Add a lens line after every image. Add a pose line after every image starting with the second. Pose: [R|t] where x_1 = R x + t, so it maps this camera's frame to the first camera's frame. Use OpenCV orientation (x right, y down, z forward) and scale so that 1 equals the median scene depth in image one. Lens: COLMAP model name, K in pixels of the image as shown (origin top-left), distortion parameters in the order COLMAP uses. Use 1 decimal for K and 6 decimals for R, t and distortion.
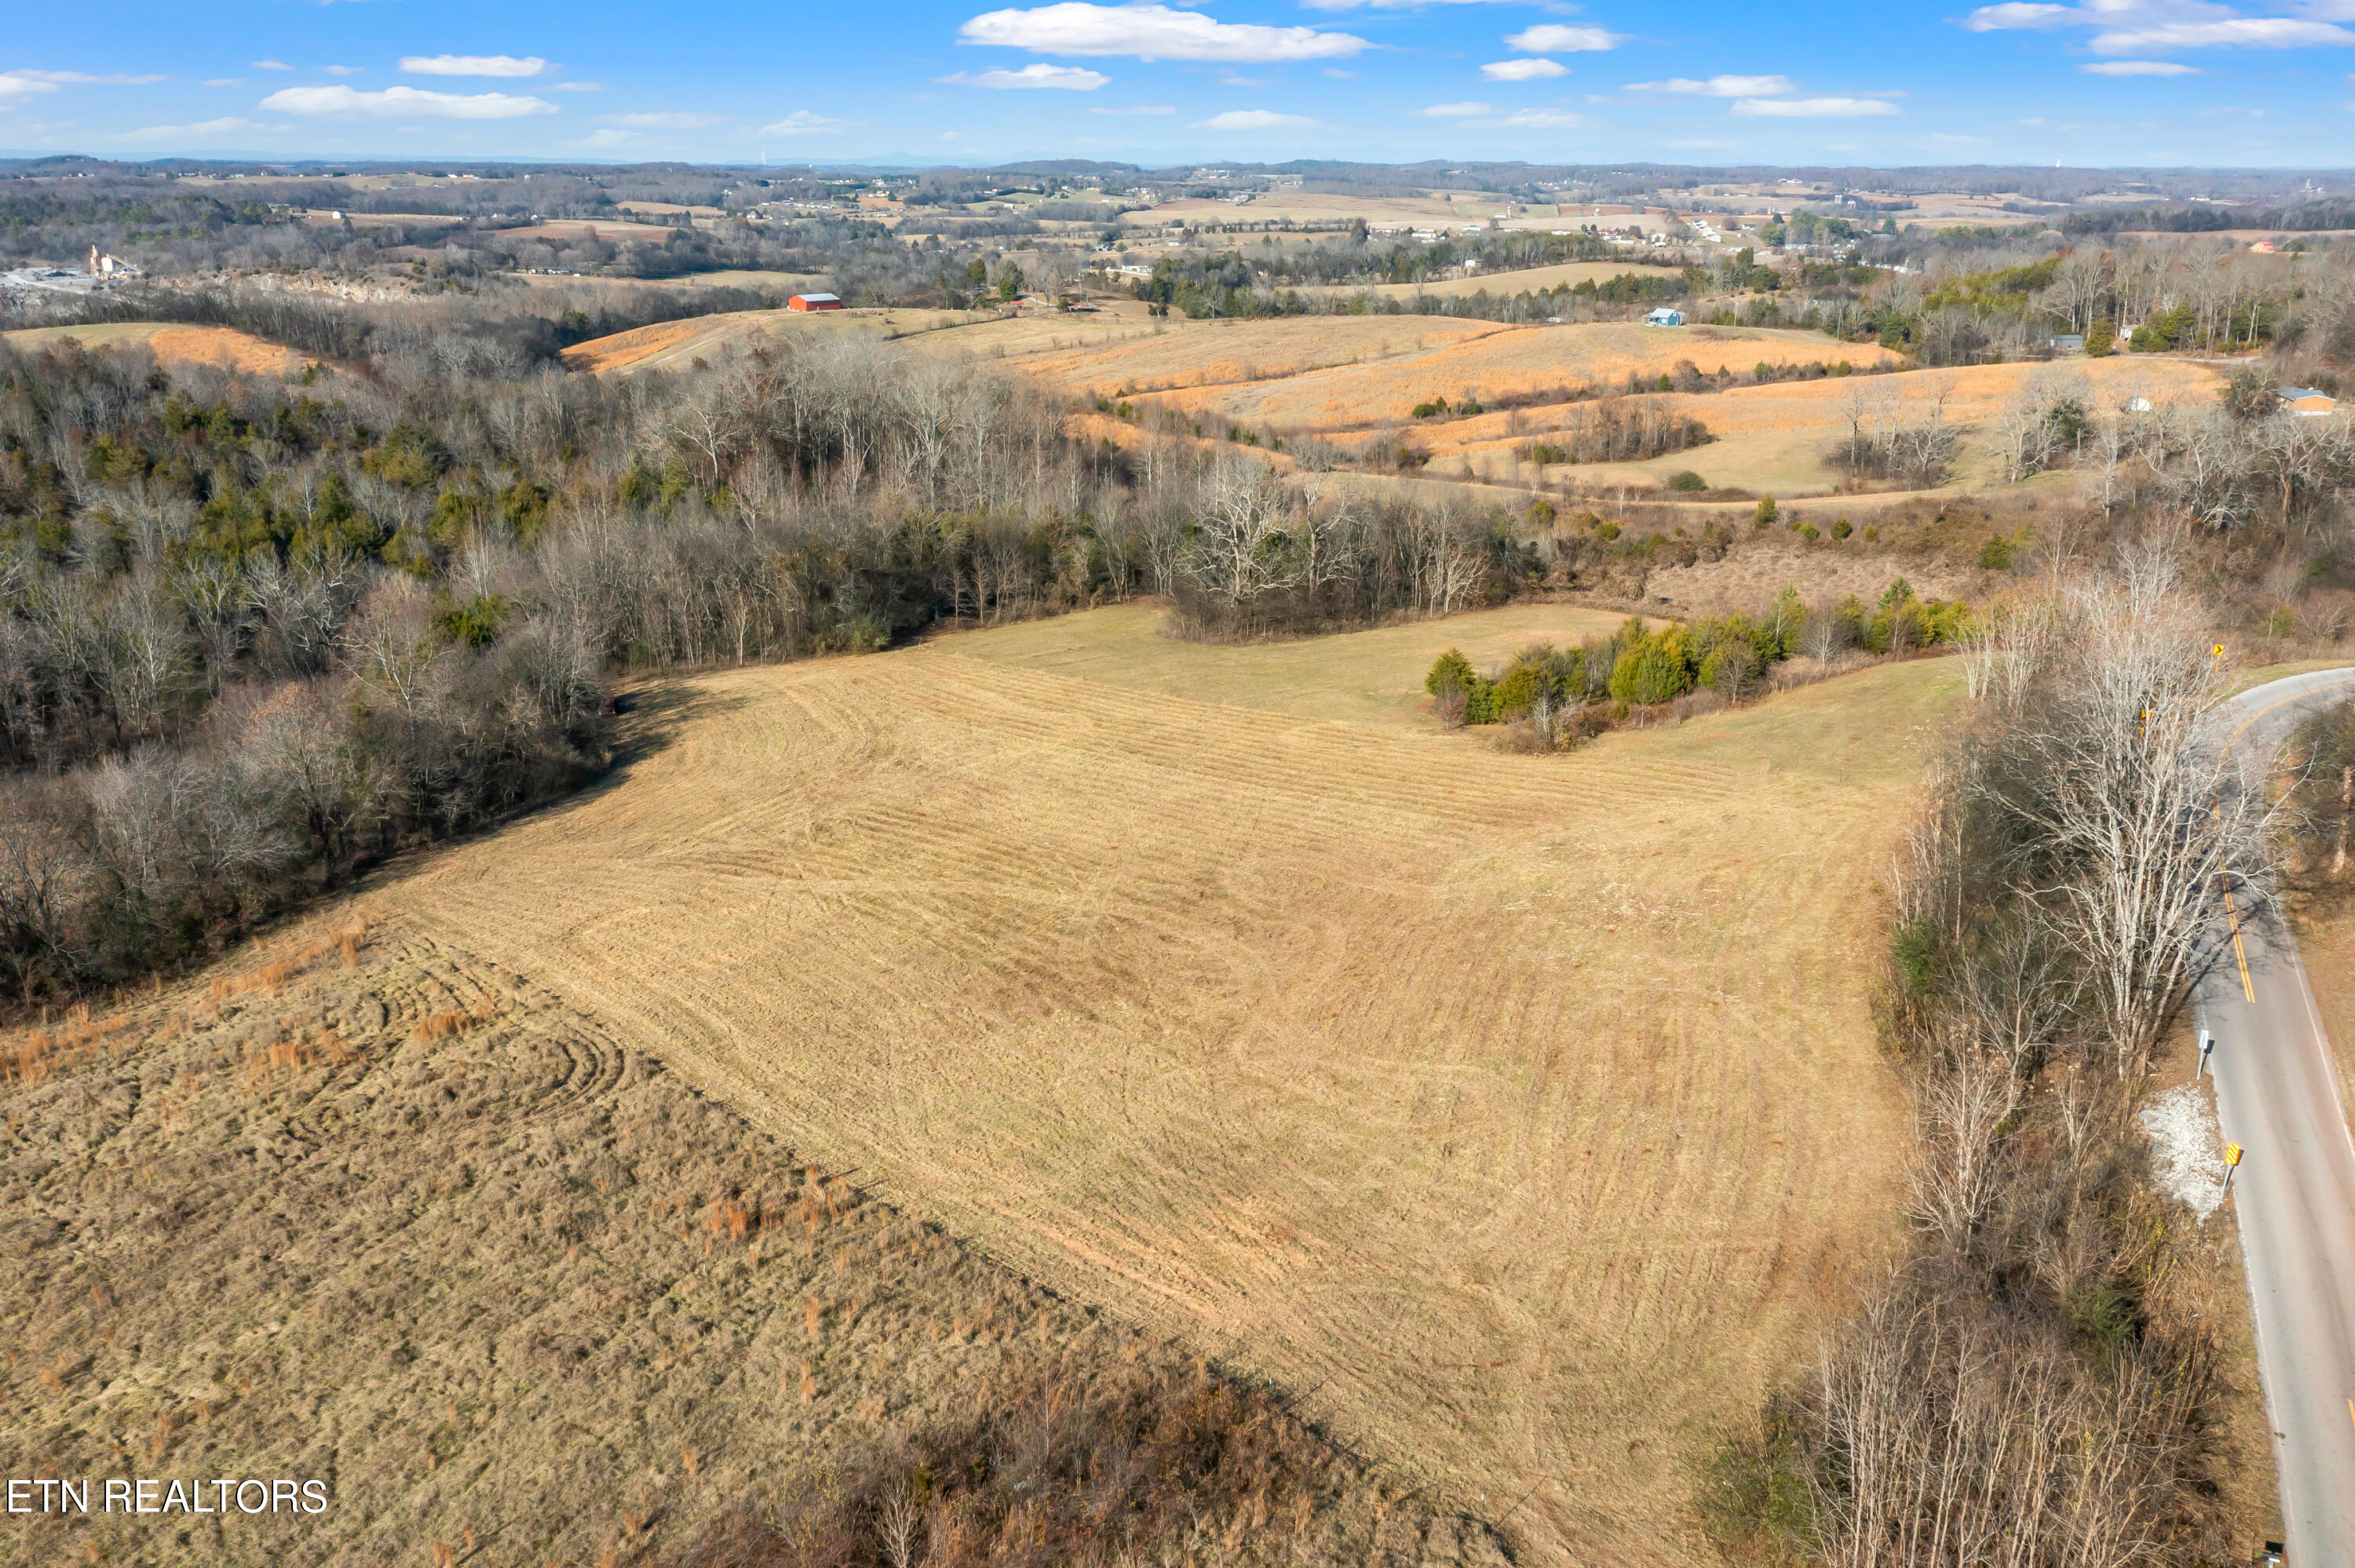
lens RADIAL K [[1856.7, 0, 1178.7], [0, 1856.7, 787.2], [0, 0, 1]] dist [-0.008827, 0.002287]
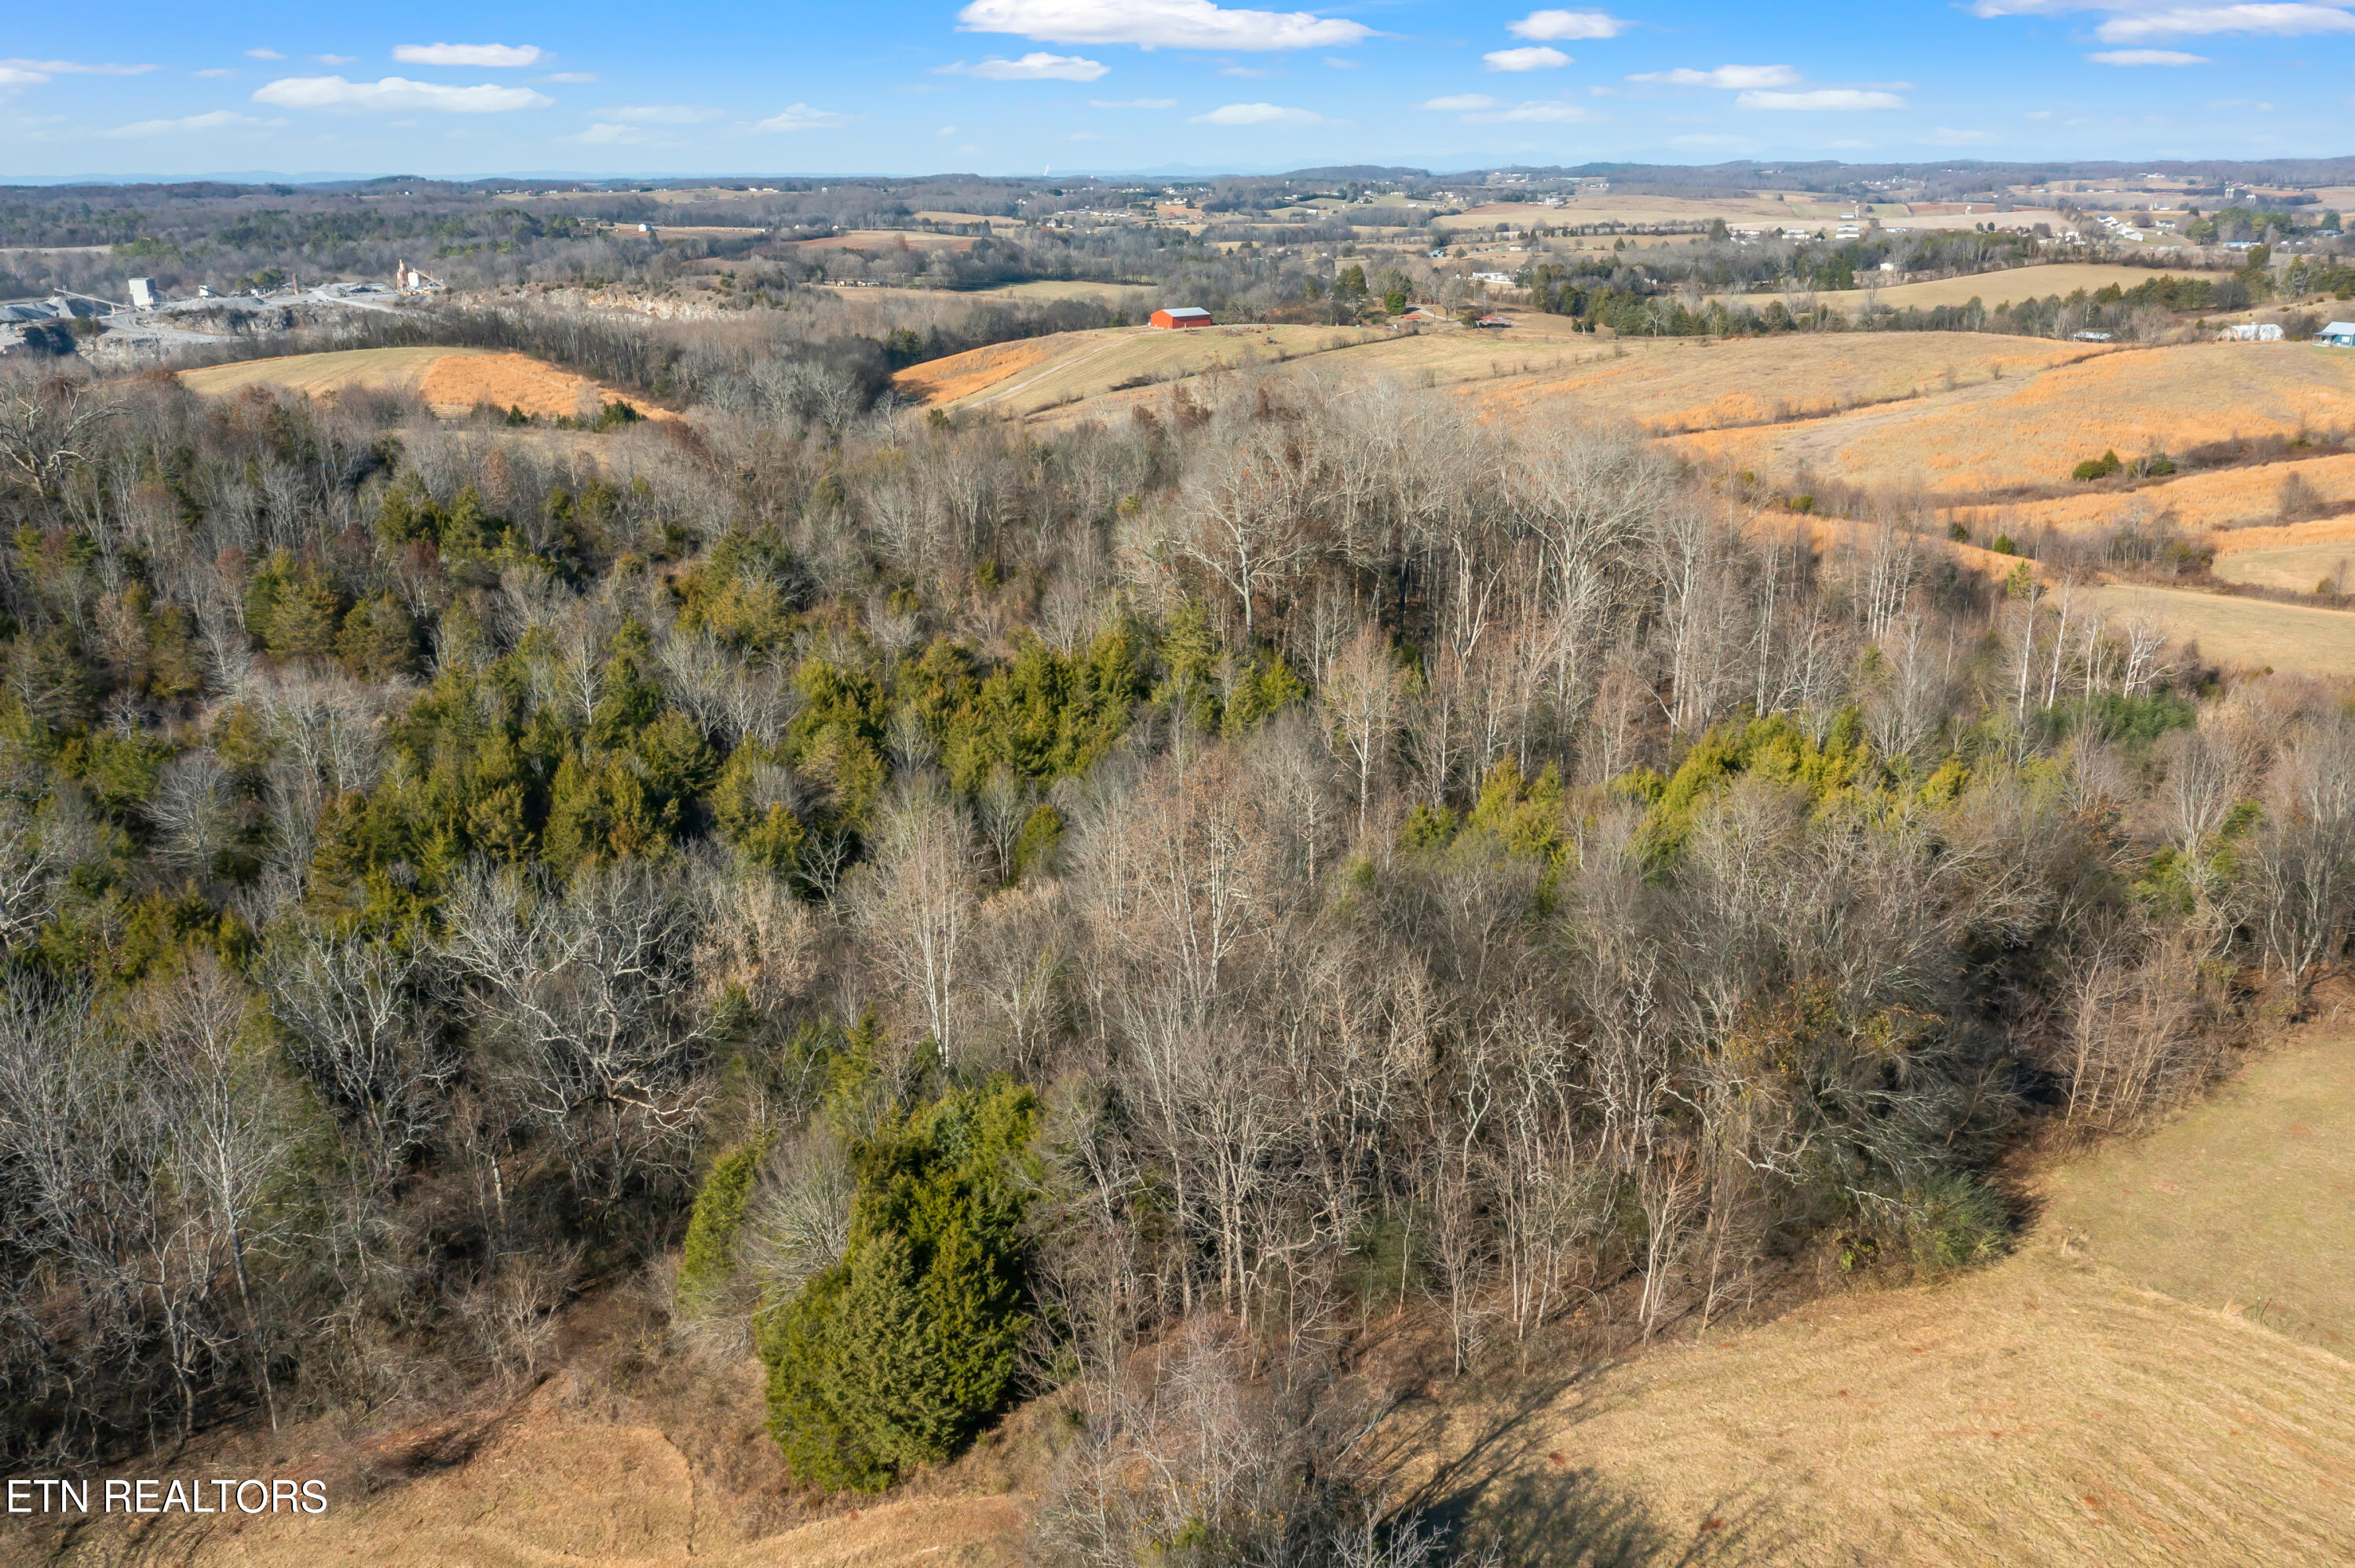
lens RADIAL K [[1852.6, 0, 1174.5], [0, 1852.6, 776.5], [0, 0, 1]] dist [-0.008828, 0.003459]
pose [[0.990100, 0.029172, -0.137300, -0.116875], [-0.030415, 0.999513, -0.006961, -0.071273], [0.137030, 0.011068, 0.990505, 0.254213]]
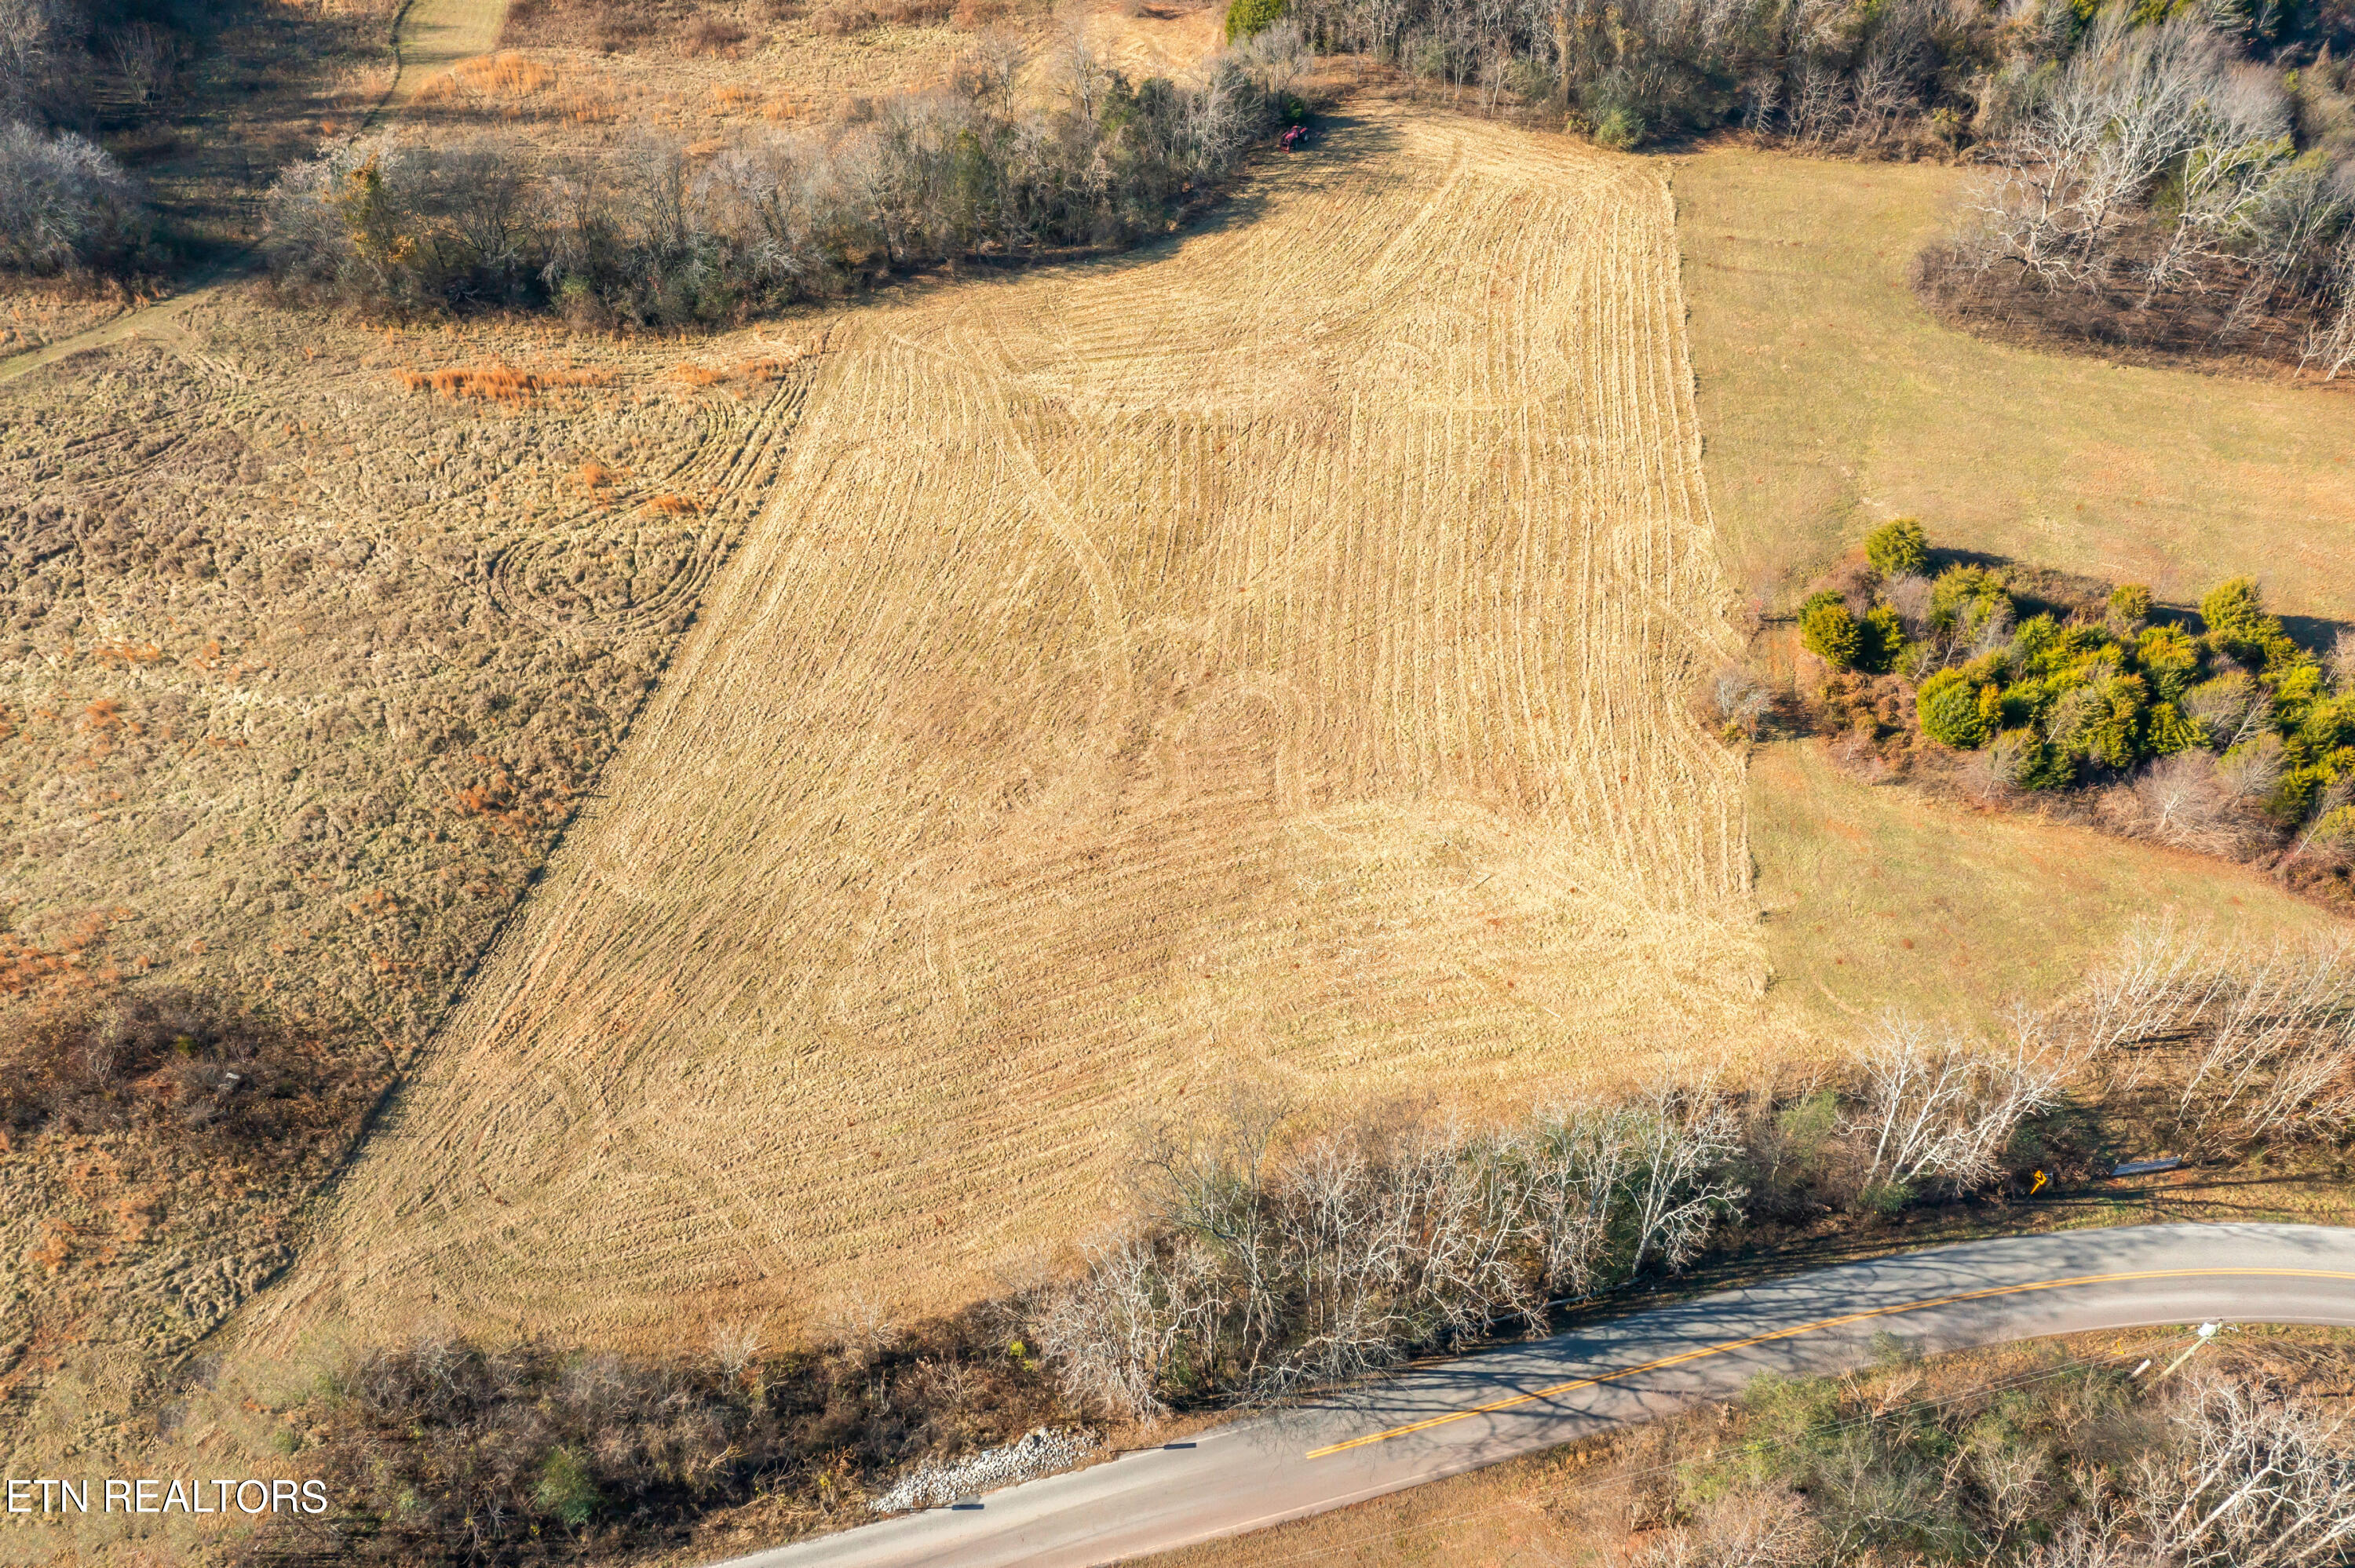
lens RADIAL K [[1864.8, 0, 1176.6], [0, 1864.8, 776.8], [0, 0, 1]] dist [-0.007578, 0.005517]
pose [[0.624523, 0.594418, -0.506595, 0.154678], [-0.238473, 0.762801, 0.601054, -0.146519], [0.743708, -0.254563, 0.618139, 0.071952]]
